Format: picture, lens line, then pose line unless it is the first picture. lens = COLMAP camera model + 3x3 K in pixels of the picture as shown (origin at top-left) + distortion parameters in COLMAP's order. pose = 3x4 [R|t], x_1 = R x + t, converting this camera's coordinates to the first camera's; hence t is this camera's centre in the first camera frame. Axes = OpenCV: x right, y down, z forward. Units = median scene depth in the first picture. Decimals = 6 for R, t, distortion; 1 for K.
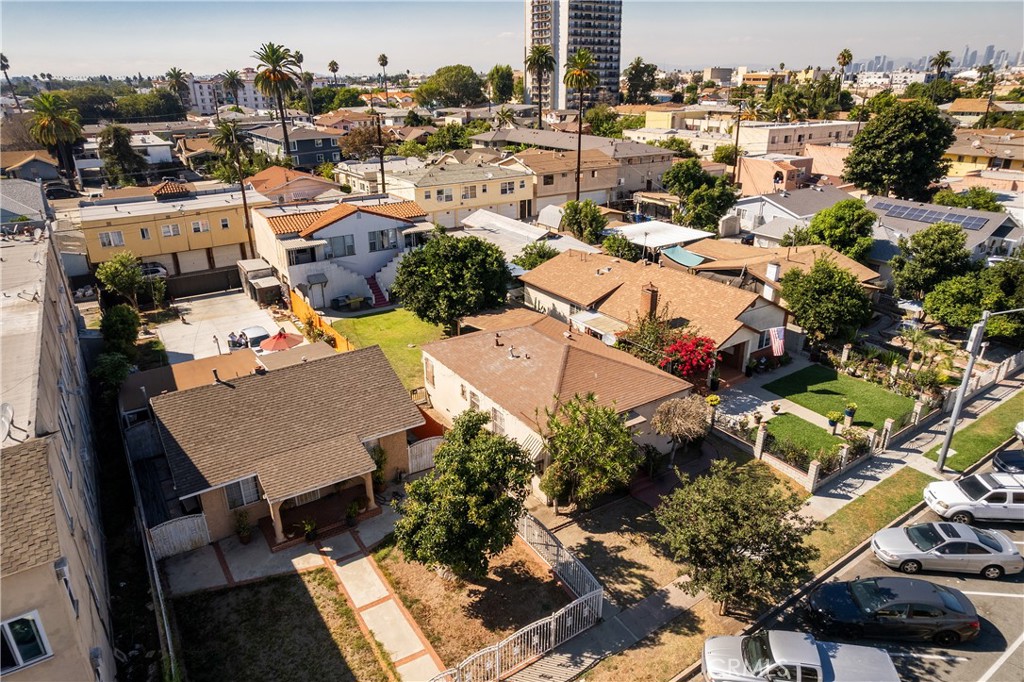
lens RADIAL K [[648.3, 0, 512.0], [0, 648.3, 341.0], [0, 0, 1]] dist [-0.046236, 0.000357]
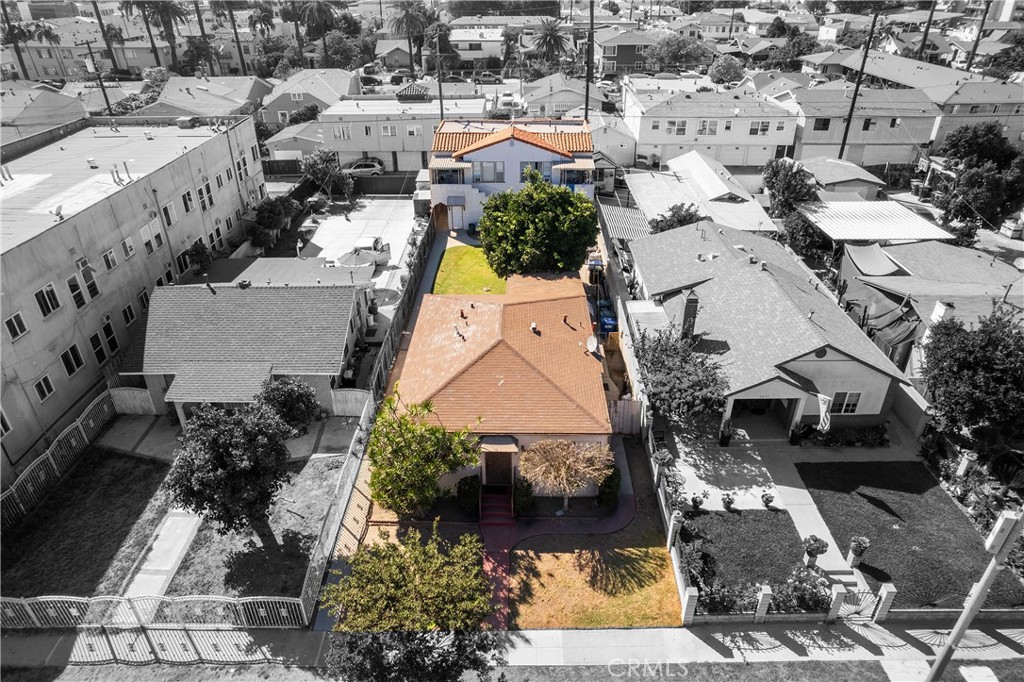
lens RADIAL K [[653.0, 0, 512.0], [0, 653.0, 341.0], [0, 0, 1]] dist [-0.068418, 0.058463]
pose [[0.828224, 0.283451, -0.483426, 0.310650], [-0.213382, 0.957177, 0.195654, -0.098515], [0.518182, -0.058892, 0.853240, 0.149033]]
